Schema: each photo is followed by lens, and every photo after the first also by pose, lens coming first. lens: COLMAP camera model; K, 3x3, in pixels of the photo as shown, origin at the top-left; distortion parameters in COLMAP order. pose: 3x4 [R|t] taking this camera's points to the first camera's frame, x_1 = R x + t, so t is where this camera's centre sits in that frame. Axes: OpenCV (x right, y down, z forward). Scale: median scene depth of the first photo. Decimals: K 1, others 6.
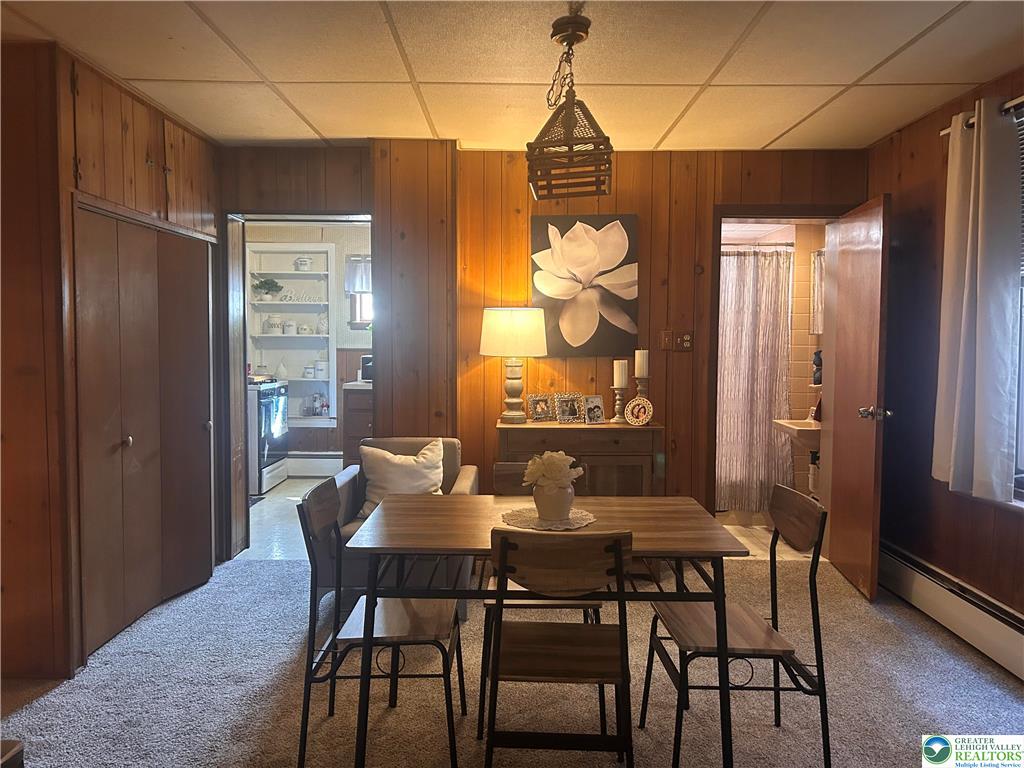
lens RADIAL K [[770.6, 0, 516.4], [0, 770.6, 375.0], [0, 0, 1]] dist [0.022292, -0.022828]
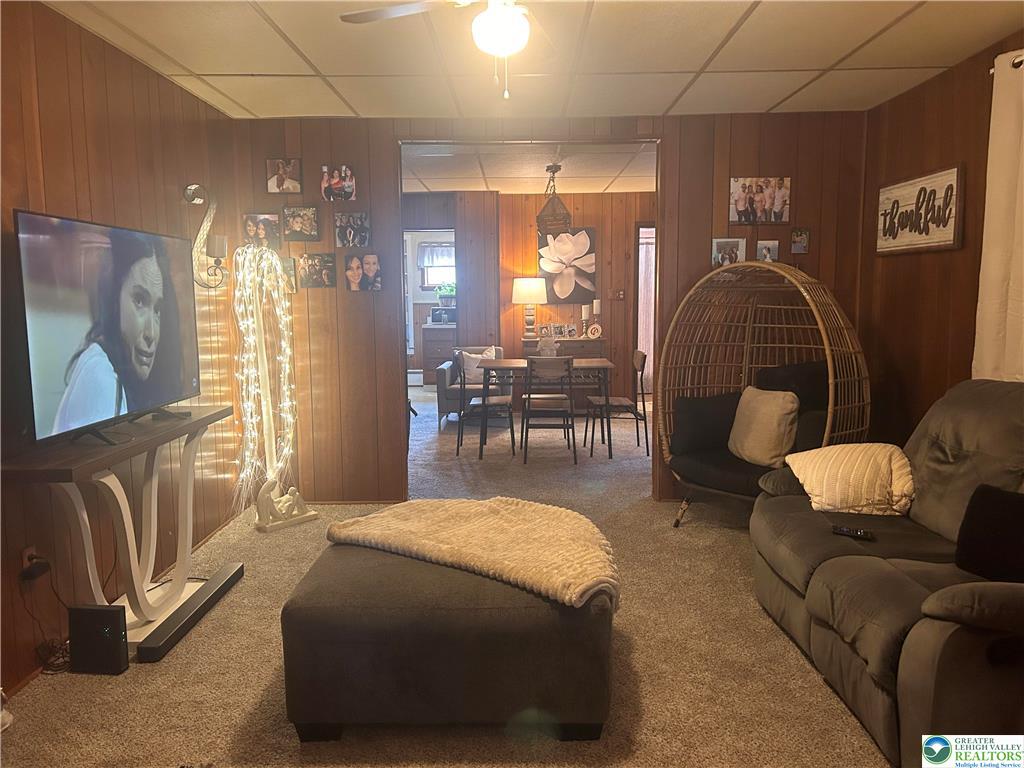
lens RADIAL K [[770.6, 0, 520.2], [0, 770.6, 388.3], [0, 0, 1]] dist [0.022292, -0.022828]
pose [[0.999907, -0.013191, -0.003460, -0.022492], [0.013402, 0.997436, 0.070296, 0.048746], [0.002524, -0.070336, 0.997520, -0.898841]]
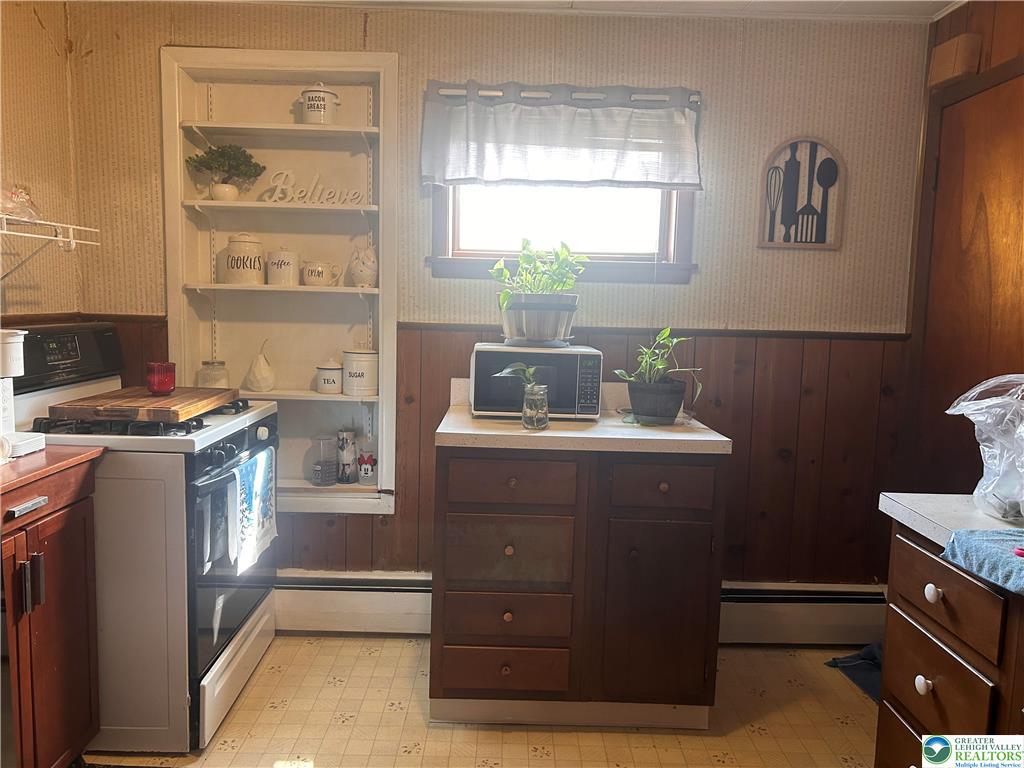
lens RADIAL K [[770.6, 0, 505.6], [0, 770.6, 386.6], [0, 0, 1]] dist [0.022292, -0.022828]
pose [[0.999790, 0.020383, 0.002180, -0.283581], [-0.020479, 0.997833, 0.062527, -0.044093], [-0.000901, -0.062559, 0.998041, 0.955471]]
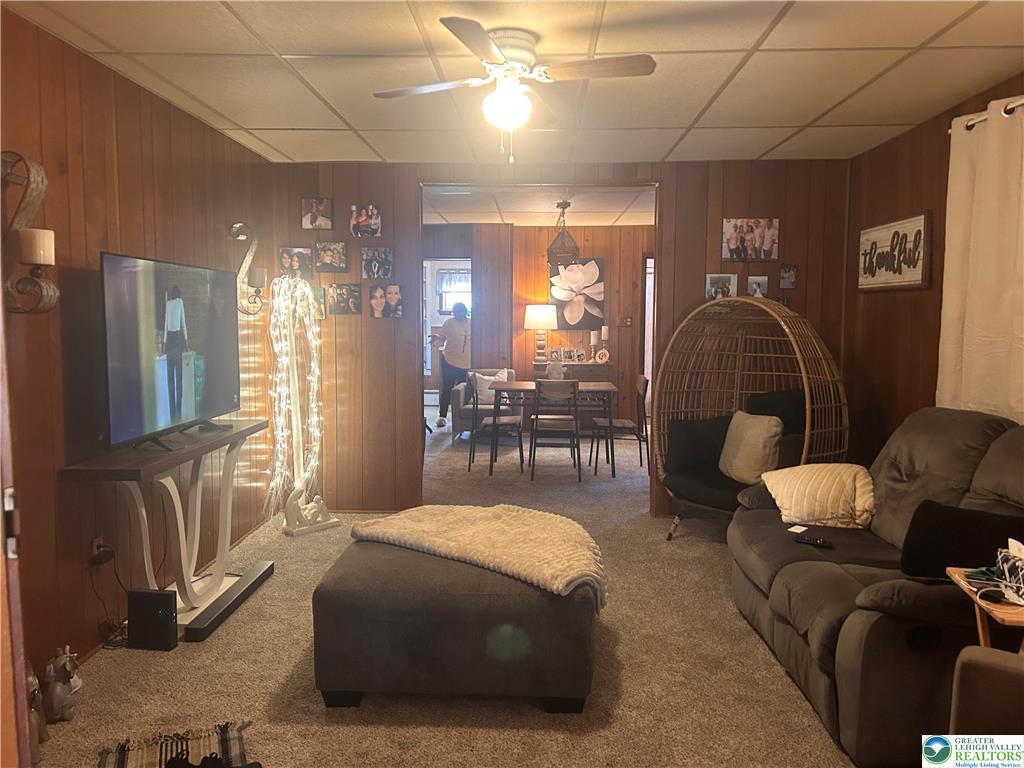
lens RADIAL K [[770.6, 0, 504.3], [0, 770.6, 386.6], [0, 0, 1]] dist [0.022292, -0.022828]
pose [[0.998959, 0.002539, -0.045556, -0.006775], [-0.000721, 0.999204, 0.039877, 0.043796], [0.045621, -0.039802, 0.998166, -0.995770]]
